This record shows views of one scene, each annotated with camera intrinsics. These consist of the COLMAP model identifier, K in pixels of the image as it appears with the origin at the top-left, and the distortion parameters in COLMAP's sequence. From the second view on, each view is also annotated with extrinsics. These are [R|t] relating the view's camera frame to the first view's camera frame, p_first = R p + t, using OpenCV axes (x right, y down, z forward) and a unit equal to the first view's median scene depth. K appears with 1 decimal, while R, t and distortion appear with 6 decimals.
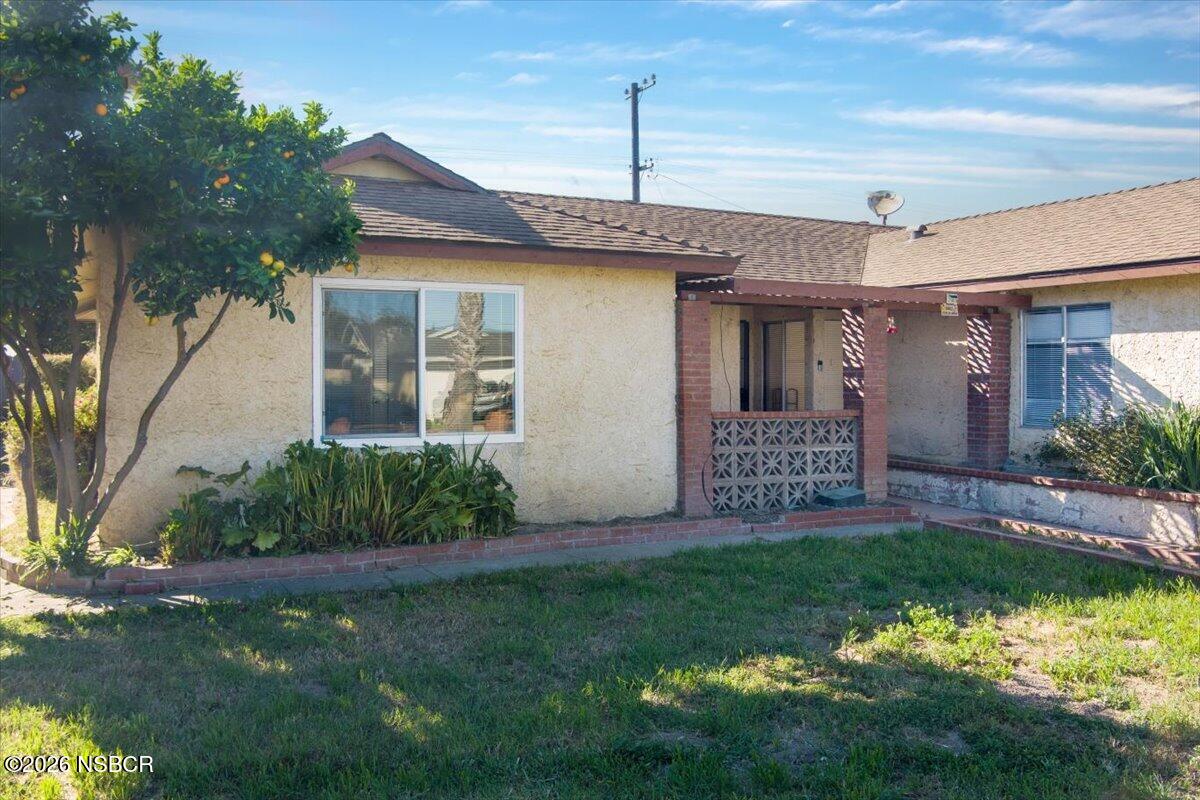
lens RADIAL K [[975.4, 0, 593.5], [0, 975.4, 402.0], [0, 0, 1]] dist [-0.058538, 0.023890]
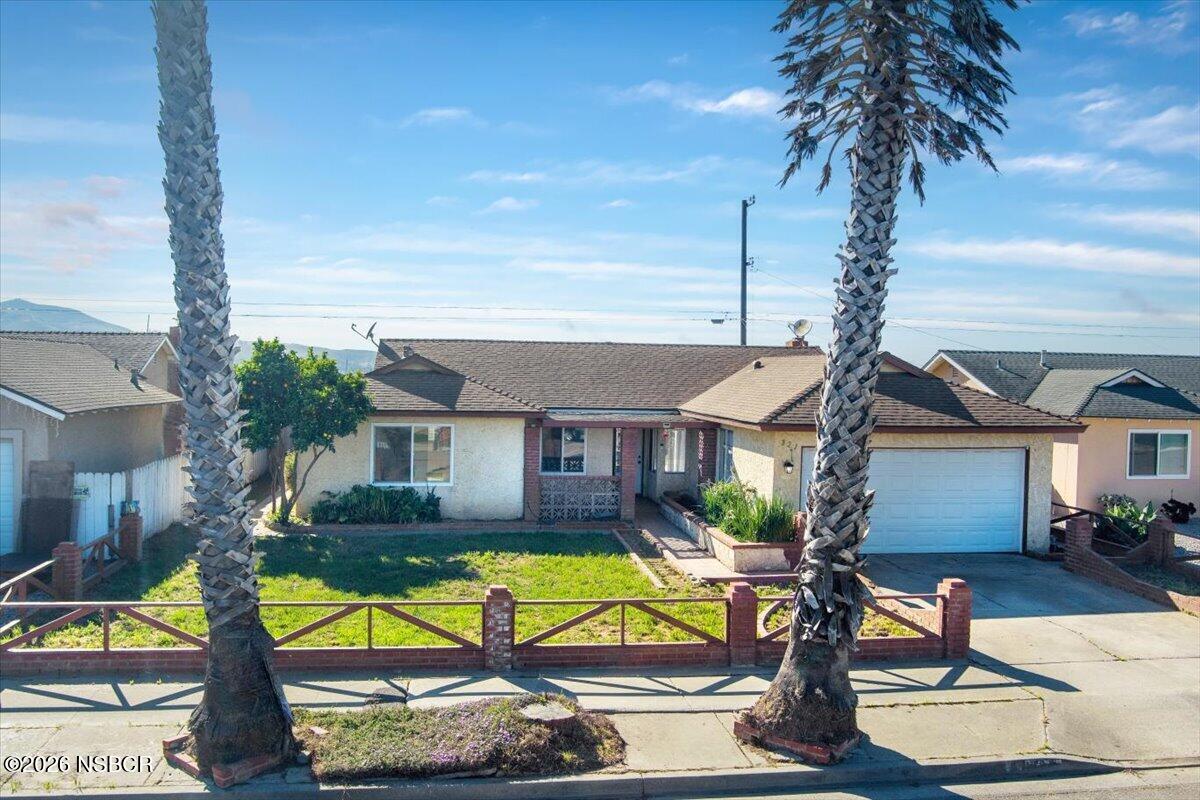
lens RADIAL K [[975.4, 0, 604.5], [0, 975.4, 400.9], [0, 0, 1]] dist [-0.058538, 0.023890]
pose [[0.949206, 0.024194, -0.313723, 0.998743], [-0.023981, 0.999702, 0.004539, -0.184132], [0.313739, 0.003215, 0.949504, -1.157583]]
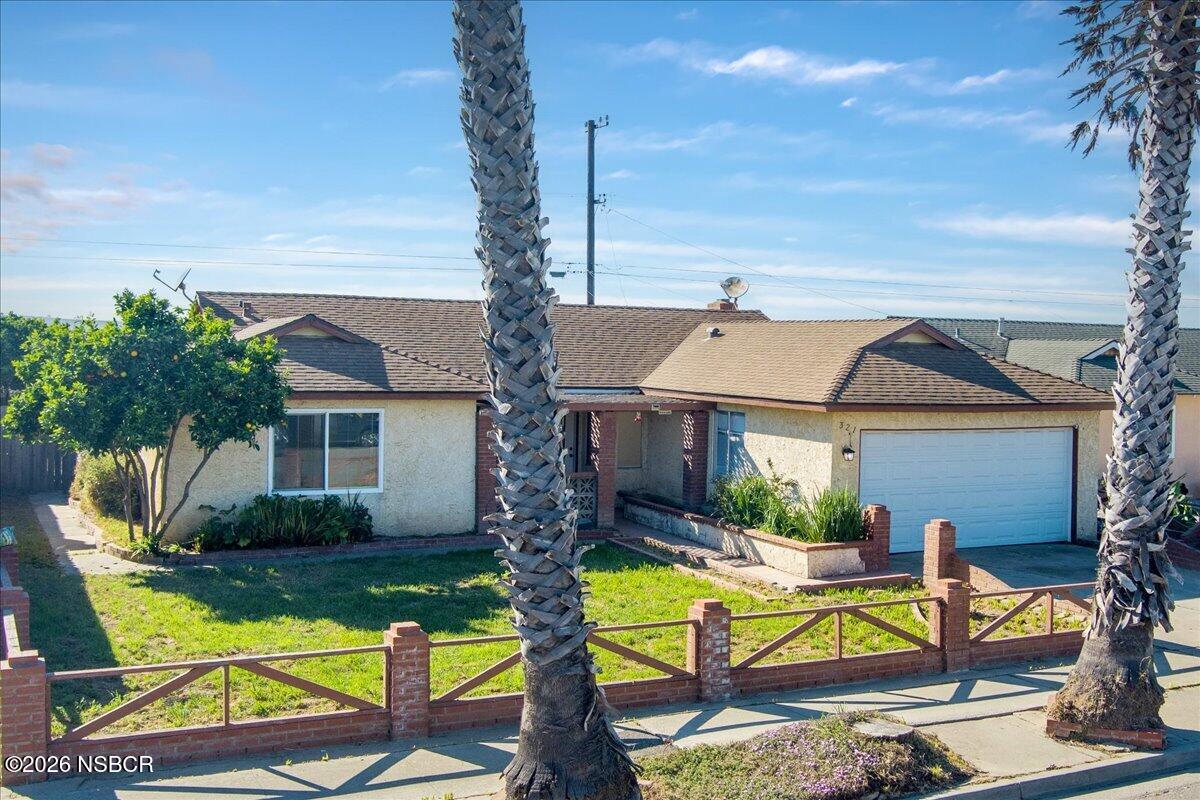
lens RADIAL K [[1298.7, 0, 733.4], [0, 1298.7, 375.1], [0, 0, 1]] dist [-0.050035, 0.000000]
pose [[0.998095, 0.020643, 0.058144, 0.417401], [-0.020370, 0.999779, -0.005288, -0.170850], [-0.058240, 0.004094, 0.998294, -1.400394]]
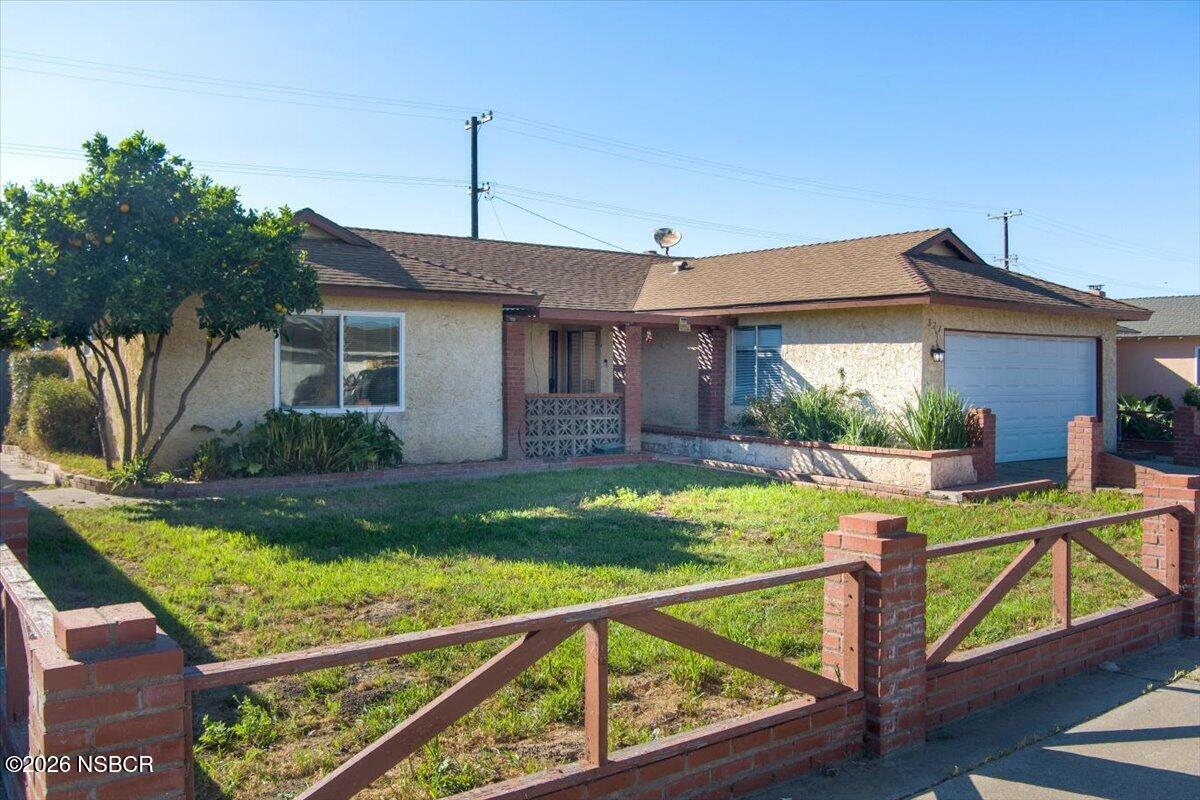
lens RADIAL K [[975.4, 0, 600.5], [0, 975.4, 376.6], [0, 0, 1]] dist [-0.058538, 0.023890]
pose [[0.984861, 0.003451, 0.173314, -0.030924], [-0.000205, 0.999824, -0.018747, 0.012669], [-0.173348, 0.018428, 0.984688, -0.565403]]
